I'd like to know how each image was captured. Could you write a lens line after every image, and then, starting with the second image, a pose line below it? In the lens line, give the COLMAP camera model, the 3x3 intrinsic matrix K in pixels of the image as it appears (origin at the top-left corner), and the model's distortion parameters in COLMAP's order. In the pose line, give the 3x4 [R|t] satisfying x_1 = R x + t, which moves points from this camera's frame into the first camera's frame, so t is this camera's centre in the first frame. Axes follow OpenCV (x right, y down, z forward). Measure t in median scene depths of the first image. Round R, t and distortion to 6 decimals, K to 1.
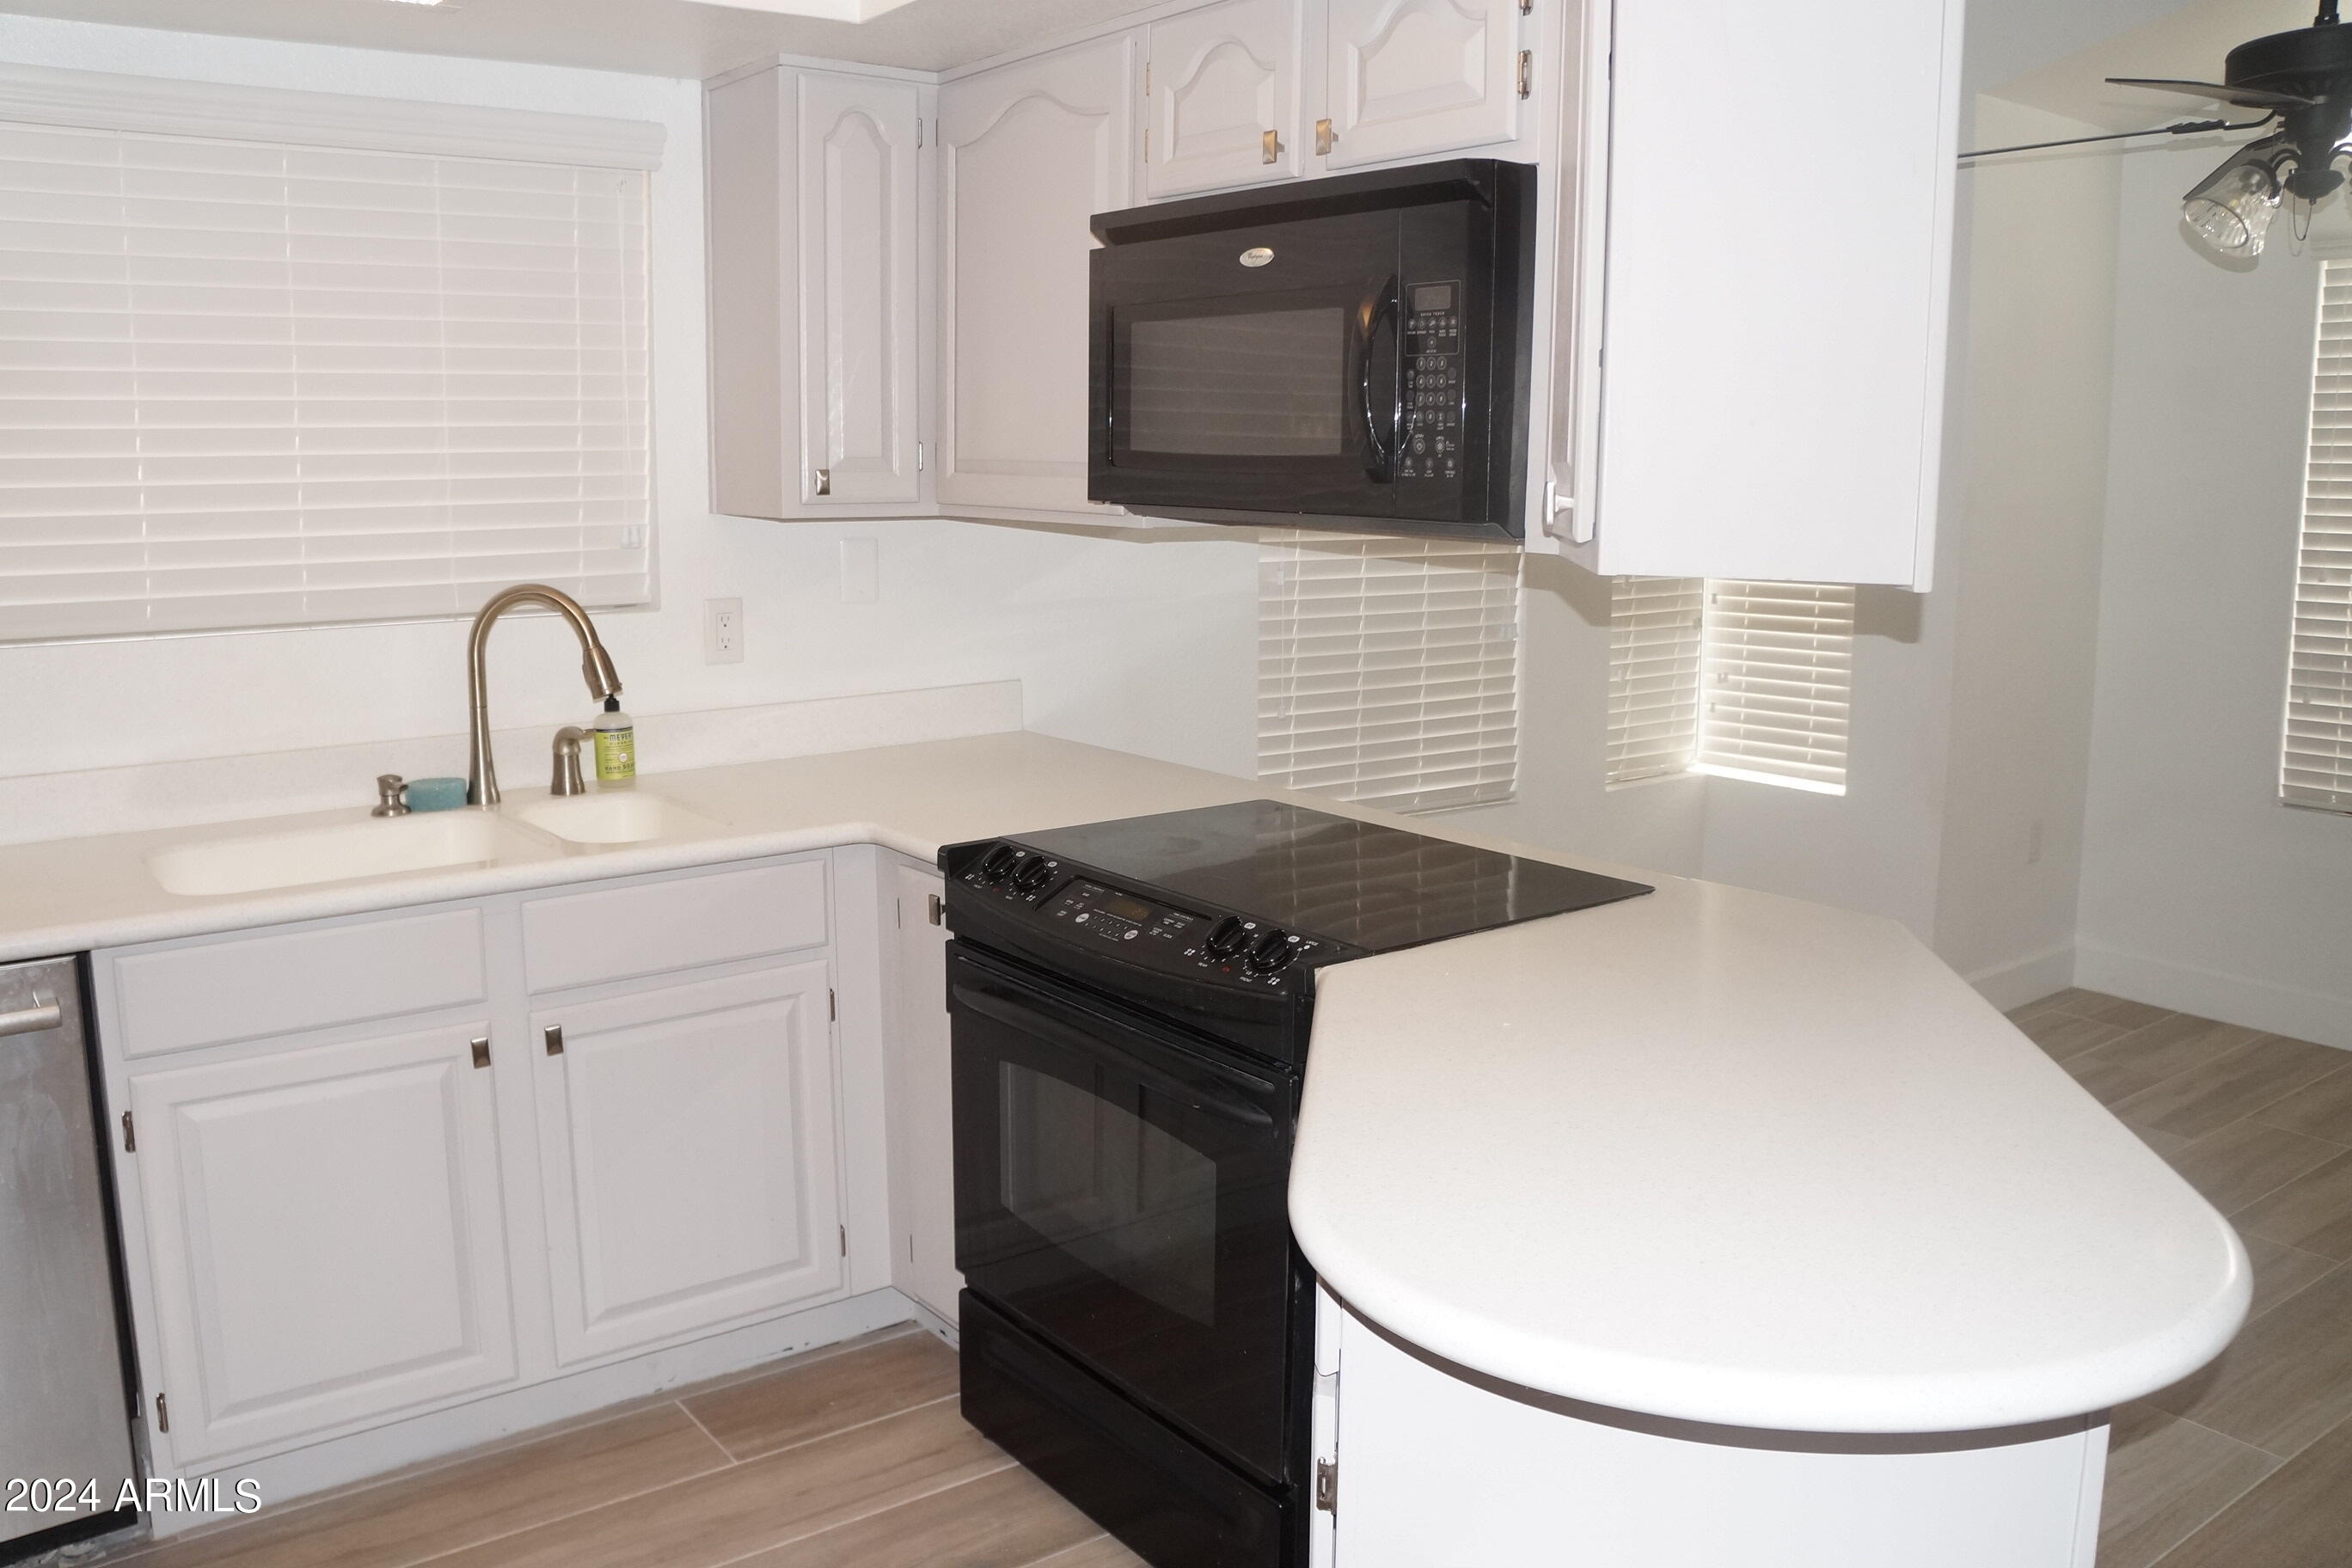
lens RADIAL K [[1874.9, 0, 1159.7], [0, 1874.9, 775.6], [0, 0, 1]] dist [-0.181354, 0.129705]
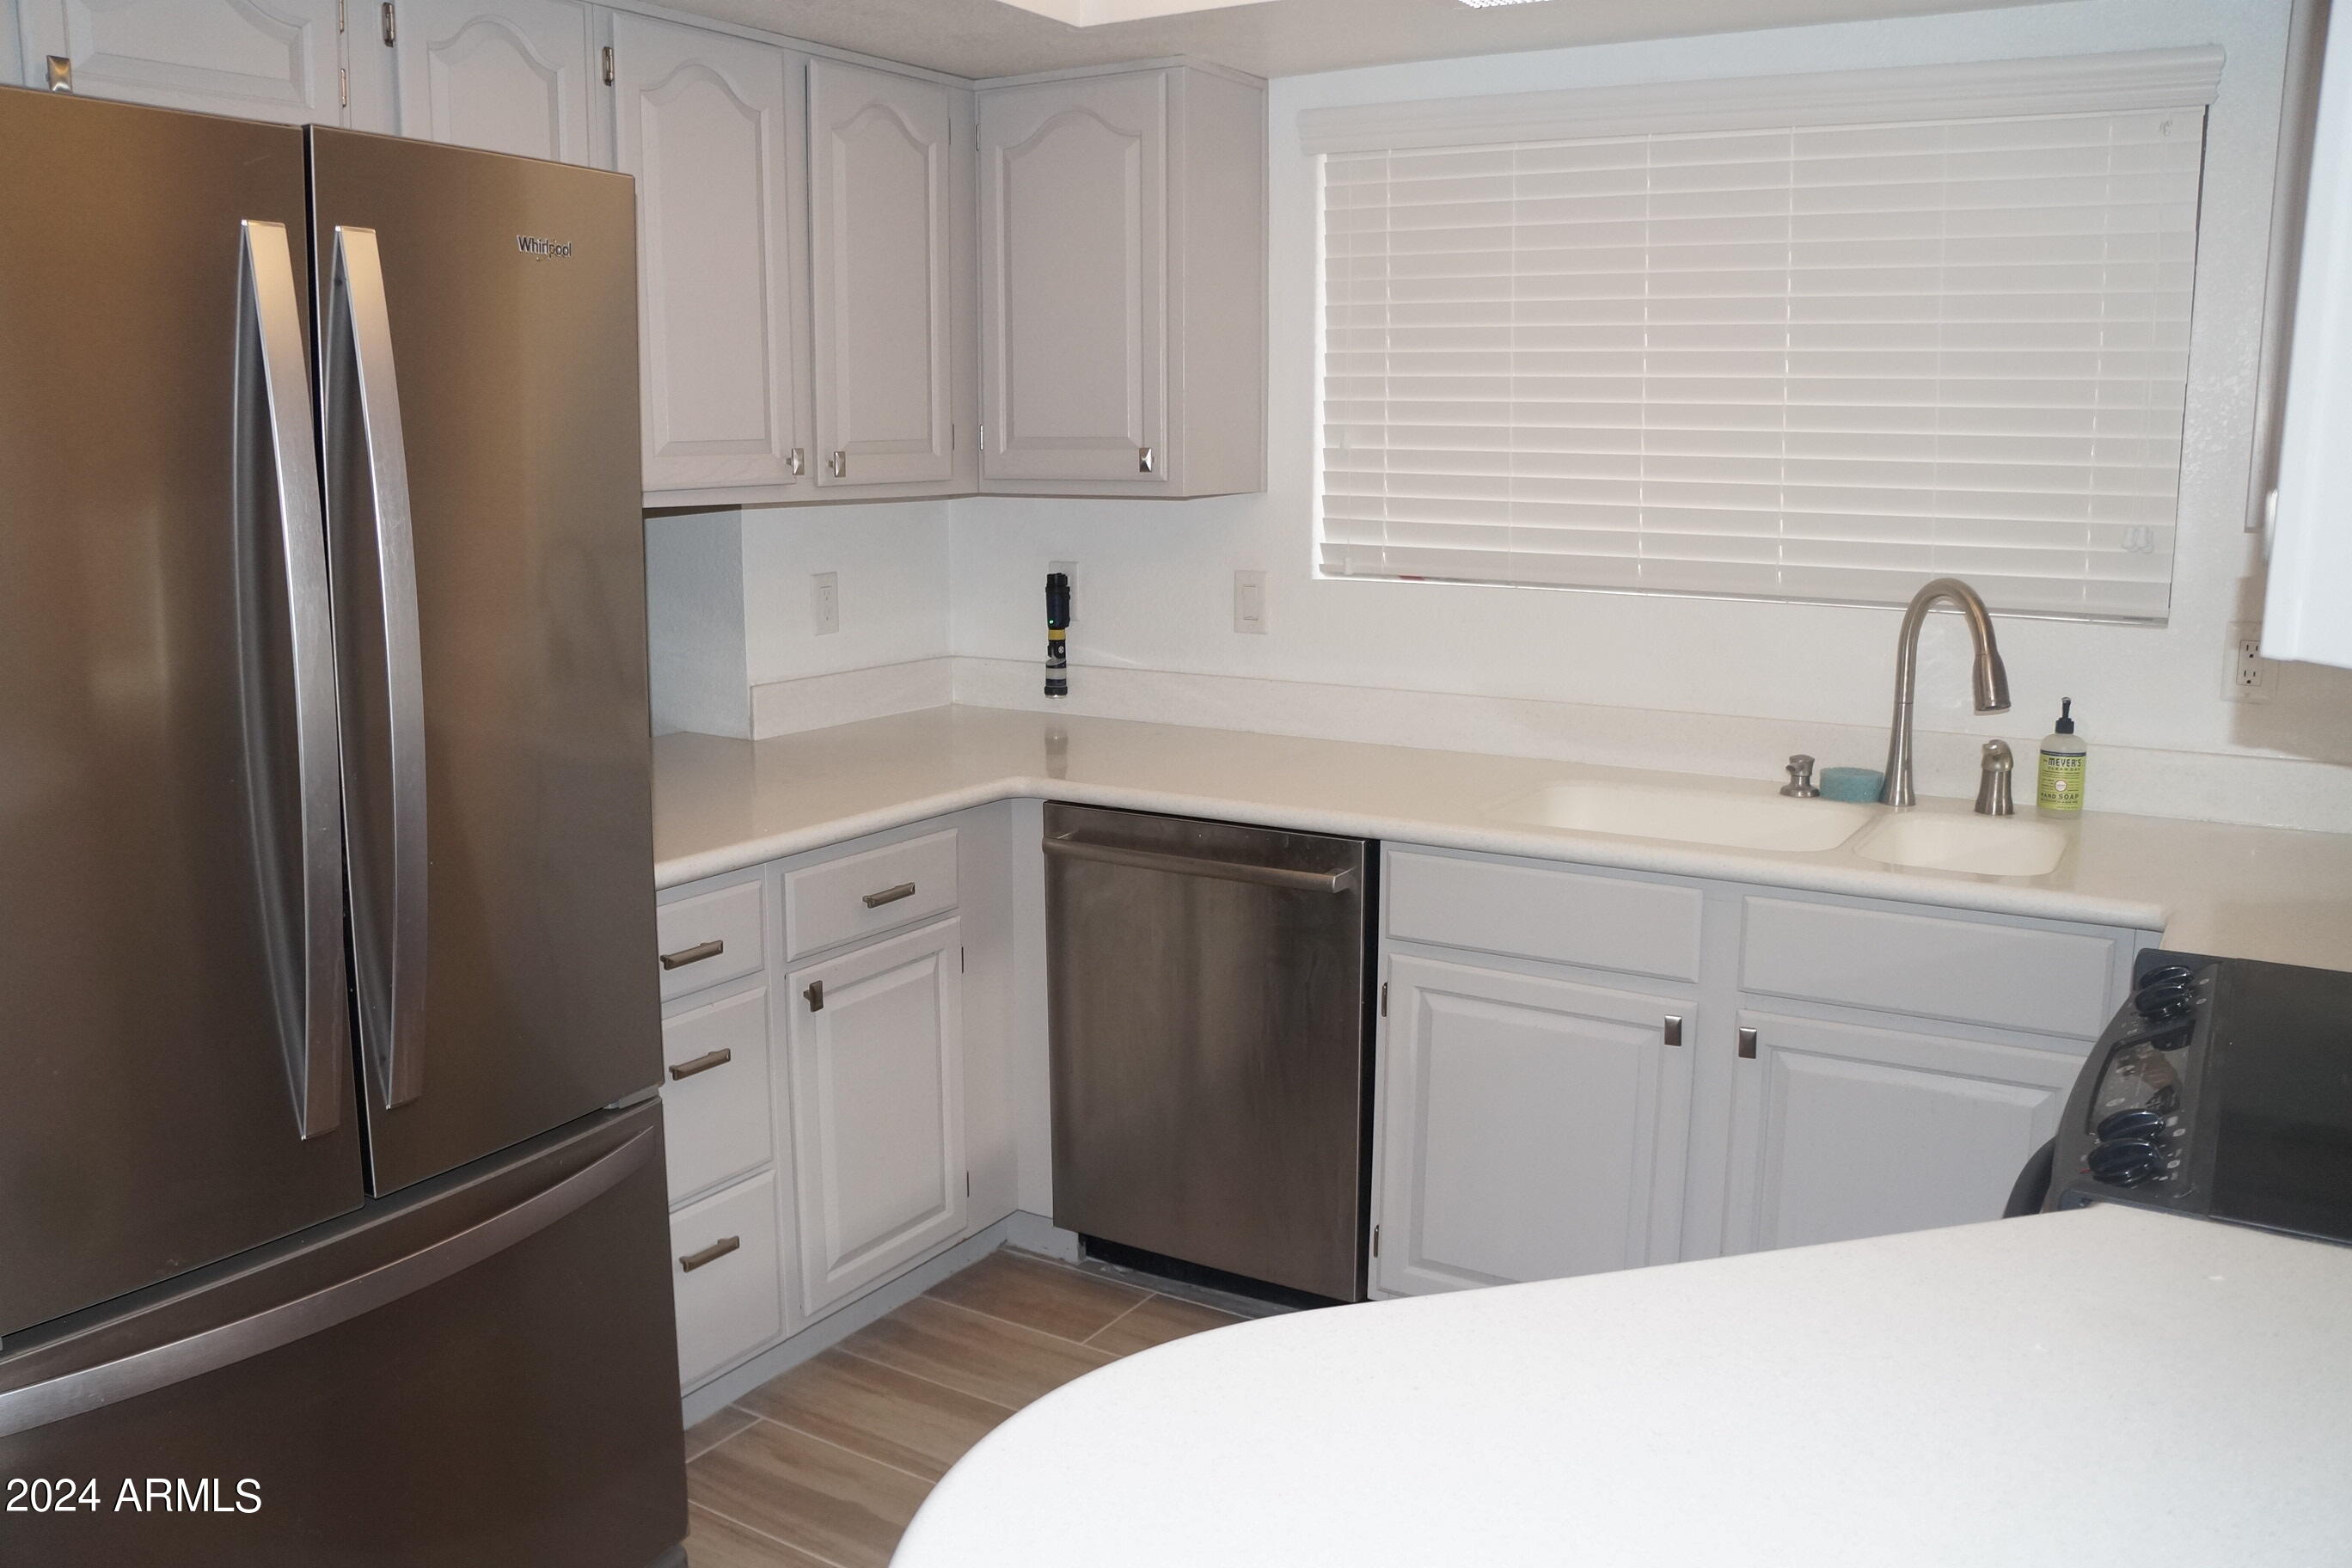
lens RADIAL K [[1874.9, 0, 1159.7], [0, 1874.9, 775.6], [0, 0, 1]] dist [-0.181354, 0.129705]
pose [[0.359111, 0.165956, -0.918421, 0.344358], [-0.156984, 0.980784, 0.115843, -0.046793], [0.919997, 0.102577, 0.378263, 0.276228]]
